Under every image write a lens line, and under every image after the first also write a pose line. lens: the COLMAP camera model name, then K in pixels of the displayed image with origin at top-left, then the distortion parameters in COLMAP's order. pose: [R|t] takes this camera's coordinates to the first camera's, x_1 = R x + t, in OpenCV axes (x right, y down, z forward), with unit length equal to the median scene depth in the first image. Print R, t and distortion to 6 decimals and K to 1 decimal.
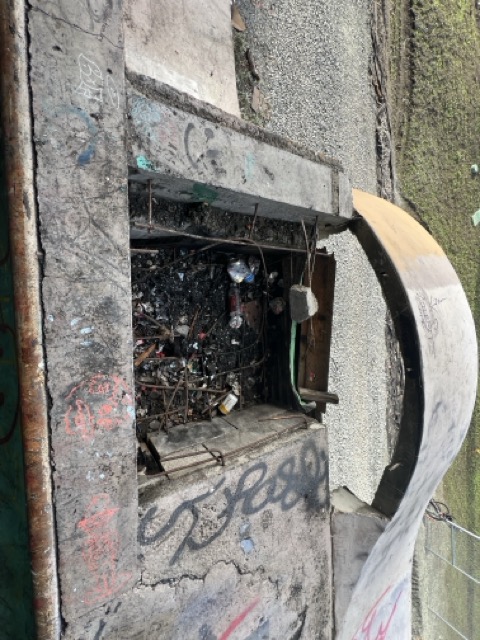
lens RADIAL K [[253.8, 0, 240.1], [0, 253.8, 320.0], [0, 0, 1]] dist [-0.000106, -0.000961]
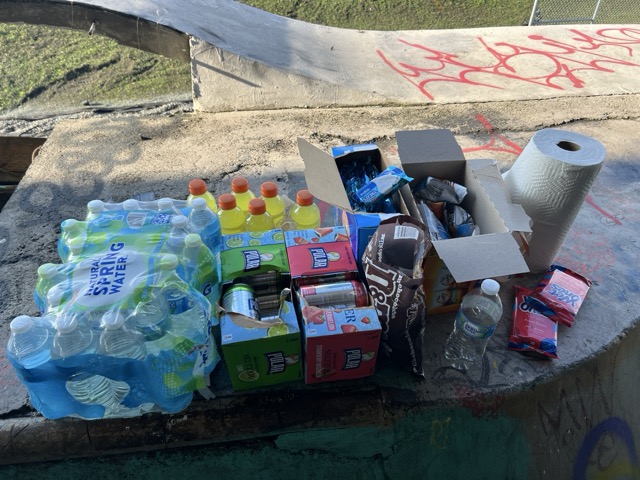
lens RADIAL K [[487.1, 0, 317.4], [0, 487.1, 237.3], [0, 0, 1]] dist [0.002027, -0.008292]
pose [[-0.057428, -0.947929, 0.313262, -0.067870], [0.998011, -0.046341, 0.042731, 0.179496], [-0.025990, 0.315093, 0.948705, -0.023553]]
